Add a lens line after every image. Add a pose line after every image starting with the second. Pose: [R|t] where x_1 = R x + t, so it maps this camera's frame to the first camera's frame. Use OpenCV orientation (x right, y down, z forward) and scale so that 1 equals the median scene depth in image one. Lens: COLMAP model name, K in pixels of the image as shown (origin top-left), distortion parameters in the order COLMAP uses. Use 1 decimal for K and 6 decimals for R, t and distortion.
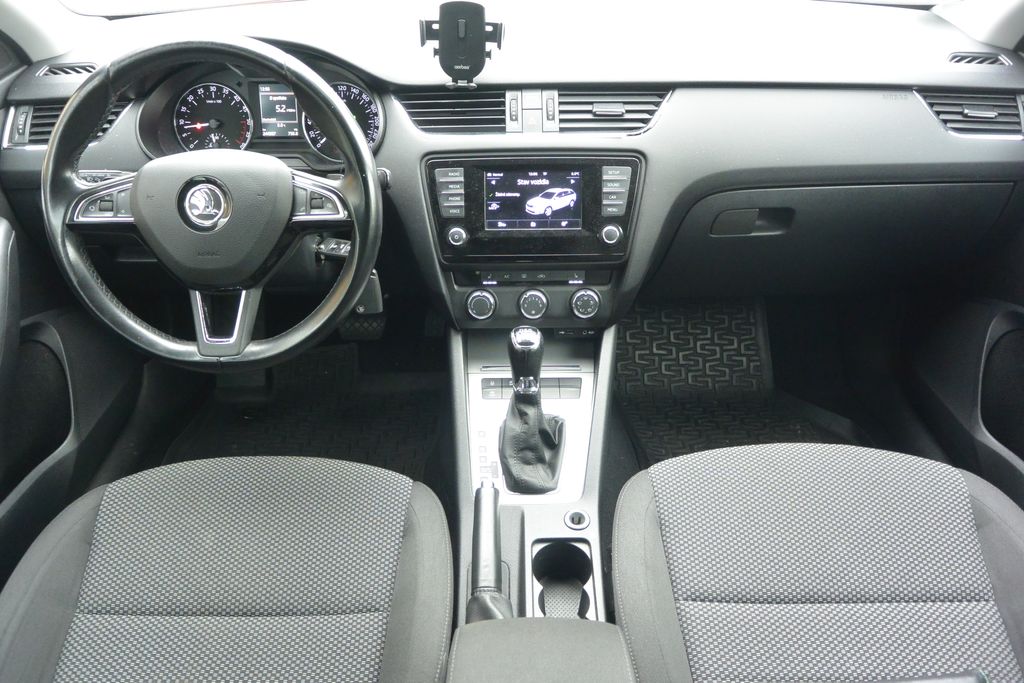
lens RADIAL K [[776.8, 0, 503.4], [0, 776.8, 337.8], [0, 0, 1]] dist [-0.009237, 0.021311]
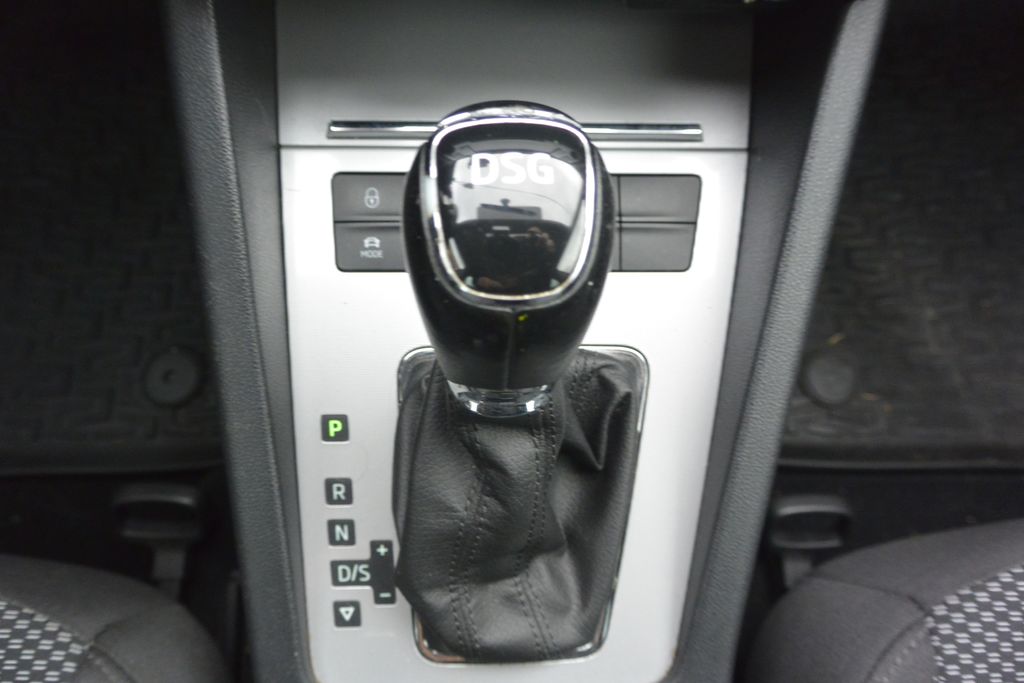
lens RADIAL K [[776.8, 0, 505.4], [0, 776.8, 344.6], [0, 0, 1]] dist [-0.009237, 0.021311]
pose [[0.998418, -0.001721, 0.056203, 0.017827], [-0.033829, 0.780016, 0.624845, -0.076096], [-0.044915, -0.625758, 0.778723, 0.819604]]
